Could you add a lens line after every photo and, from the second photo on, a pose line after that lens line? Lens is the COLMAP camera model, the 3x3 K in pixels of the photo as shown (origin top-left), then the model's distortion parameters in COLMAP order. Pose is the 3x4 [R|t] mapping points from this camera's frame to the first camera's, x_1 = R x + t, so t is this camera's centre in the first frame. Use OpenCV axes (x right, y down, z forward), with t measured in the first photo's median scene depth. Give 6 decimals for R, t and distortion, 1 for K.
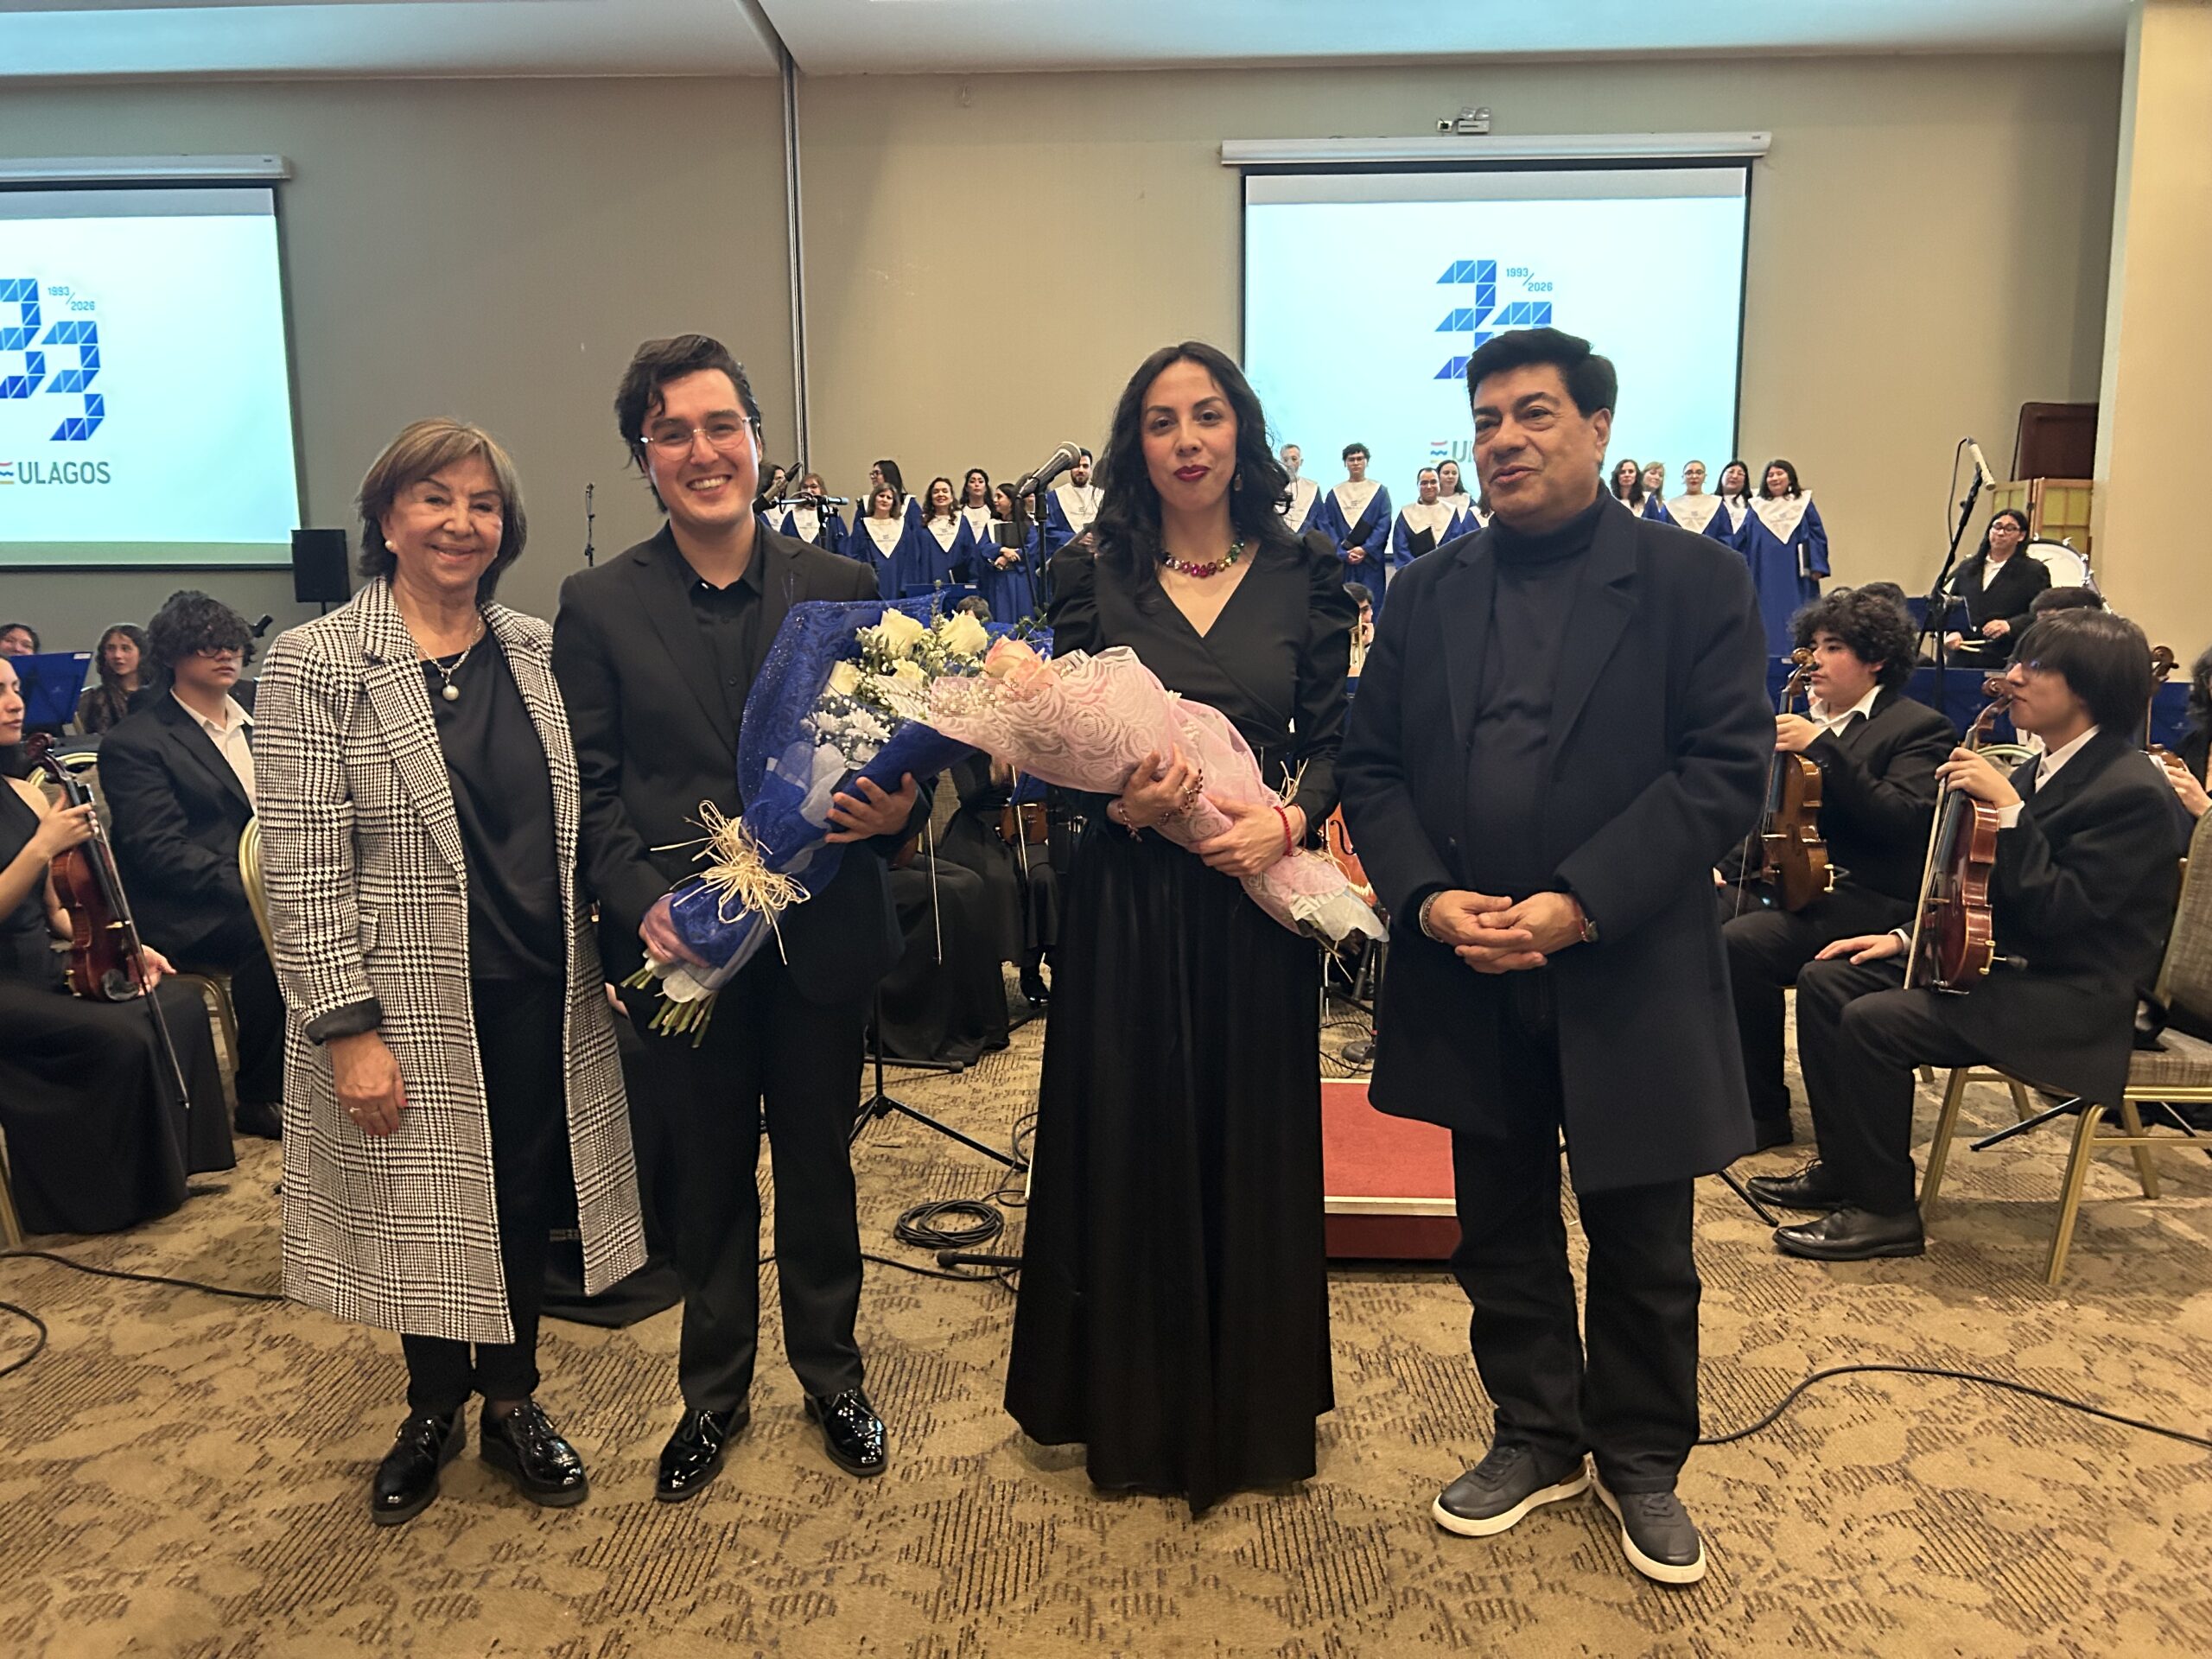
lens RADIAL K [[1680.6, 0, 1106.6], [0, 1680.6, 835.8], [0, 0, 1]] dist [0.032175, -0.030627]
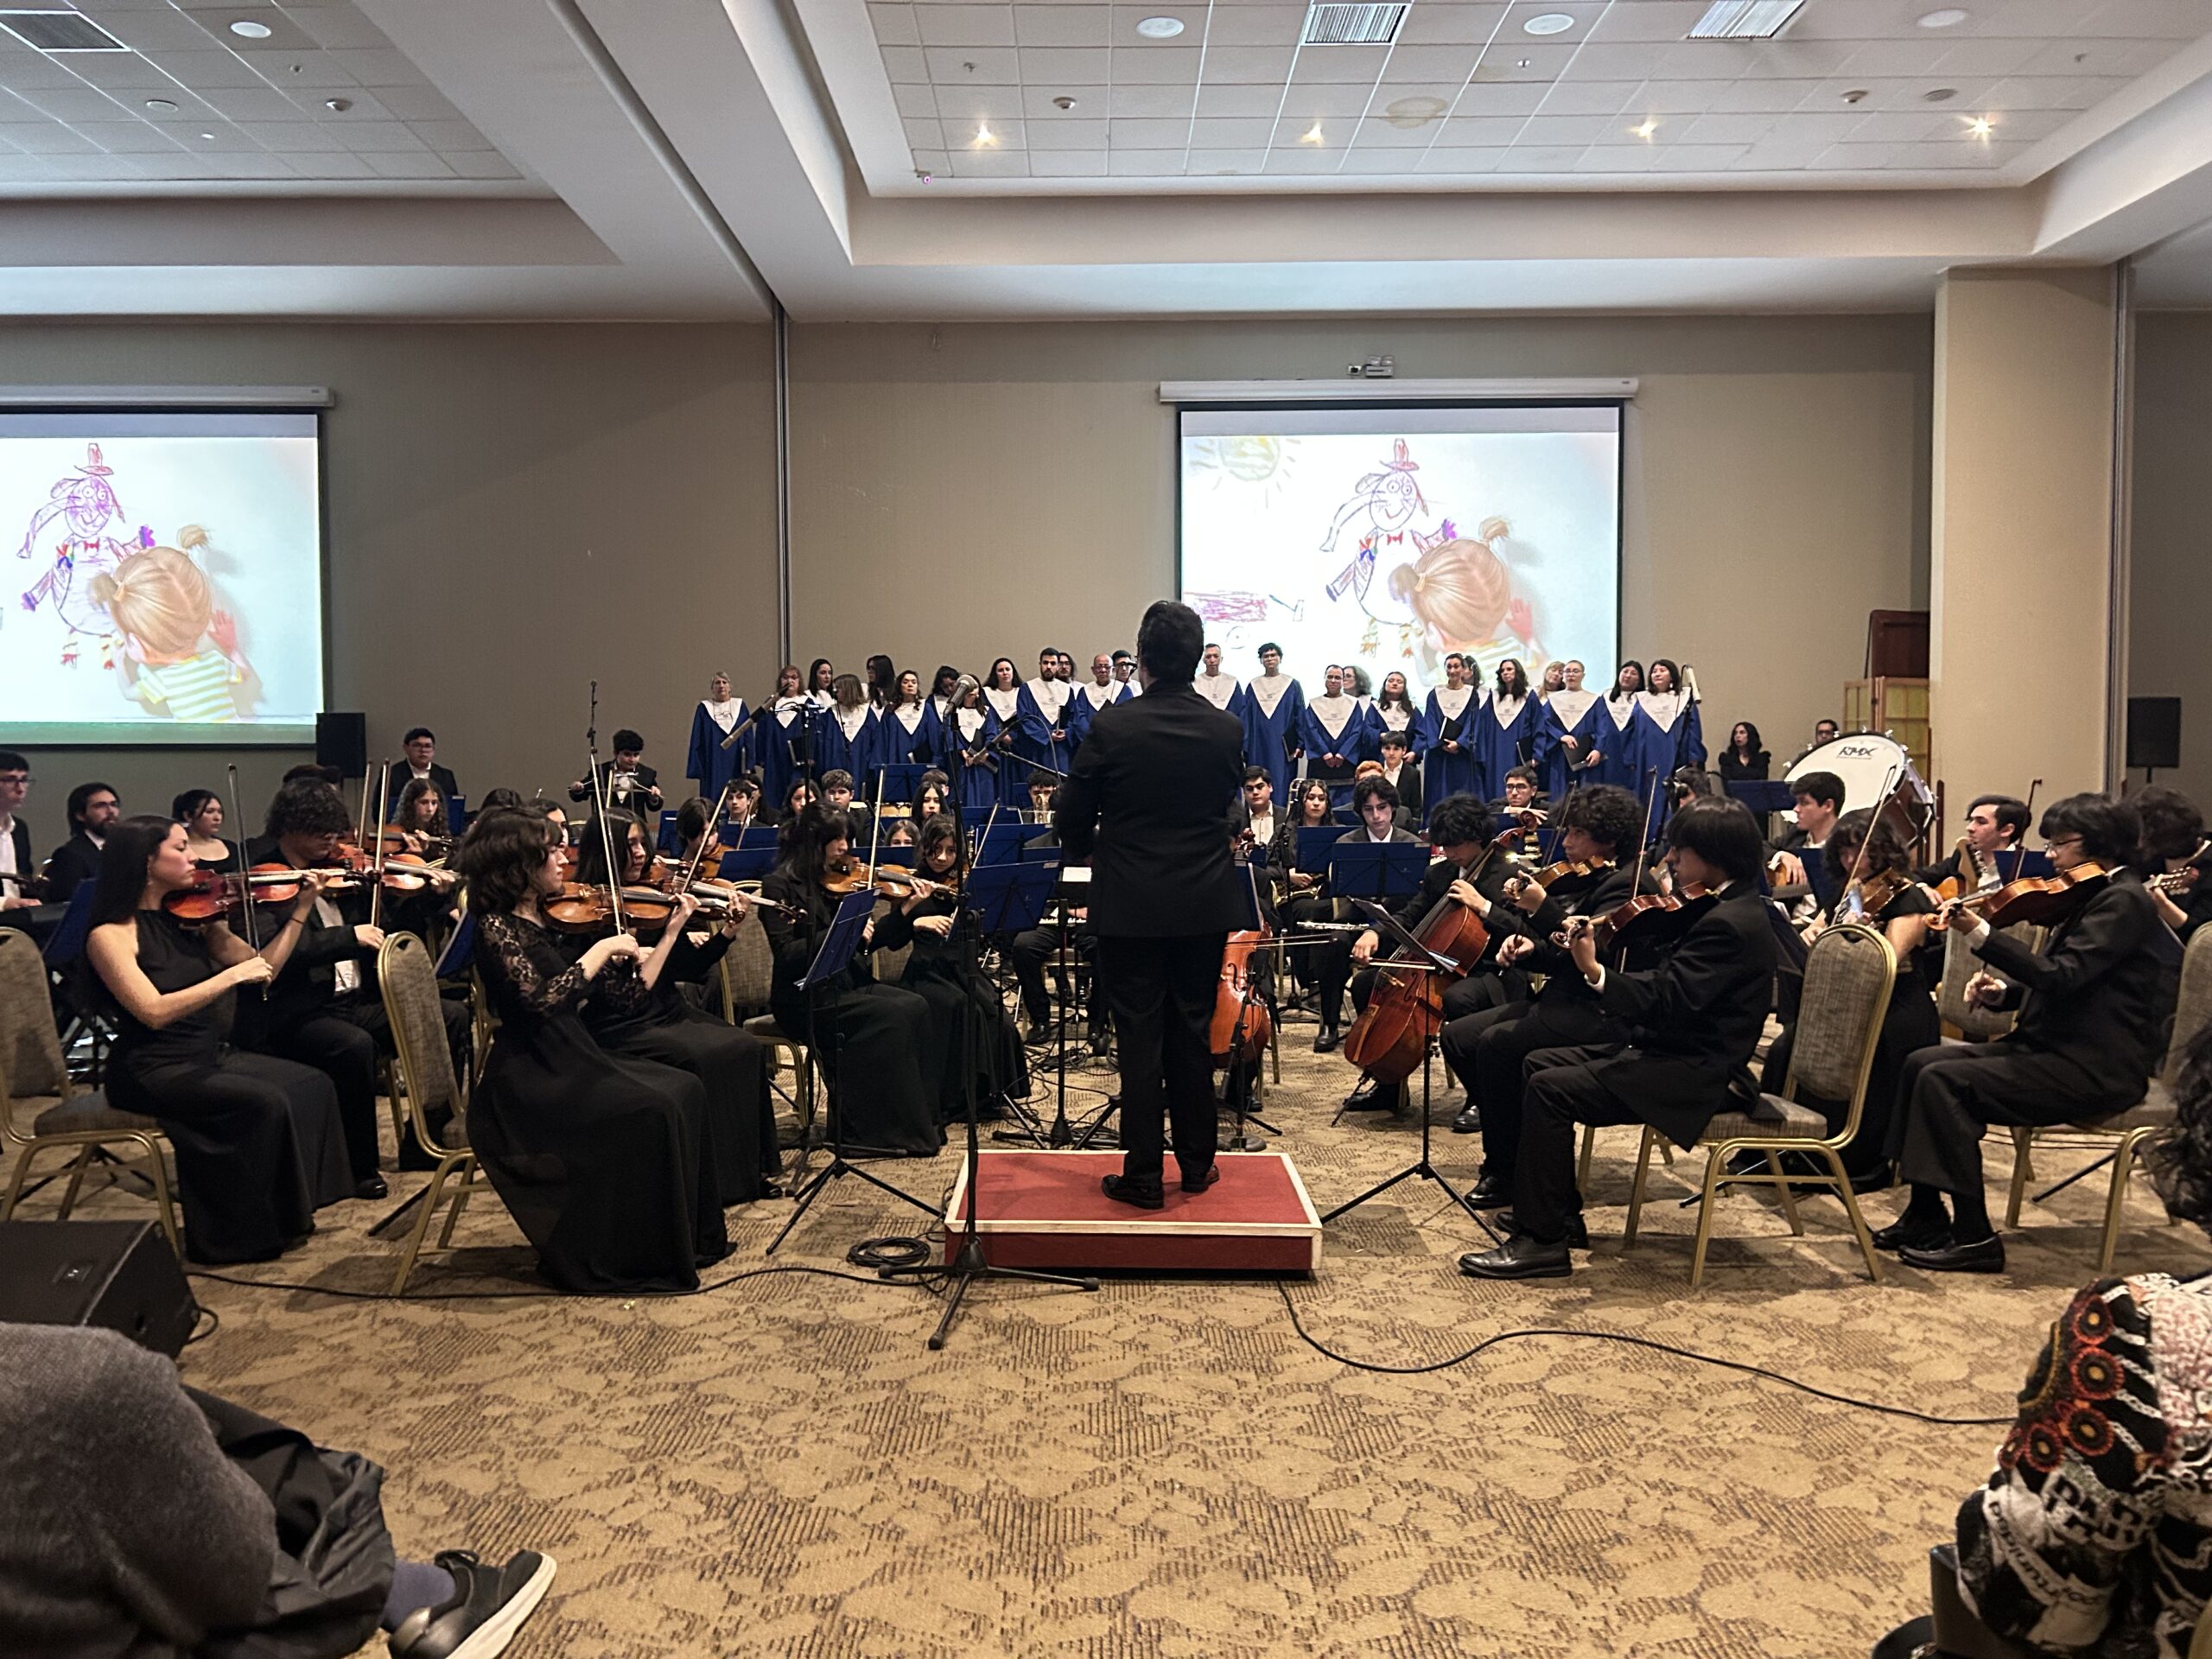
lens RADIAL K [[1680.6, 0, 1100.5], [0, 1680.6, 831.5], [0, 0, 1]] dist [0.032175, -0.030627]
pose [[0.999915, 0.004078, 0.012355, 0.062074], [-0.002741, 0.994317, -0.106421, 0.048048], [-0.012718, 0.106378, 0.994244, -0.395009]]
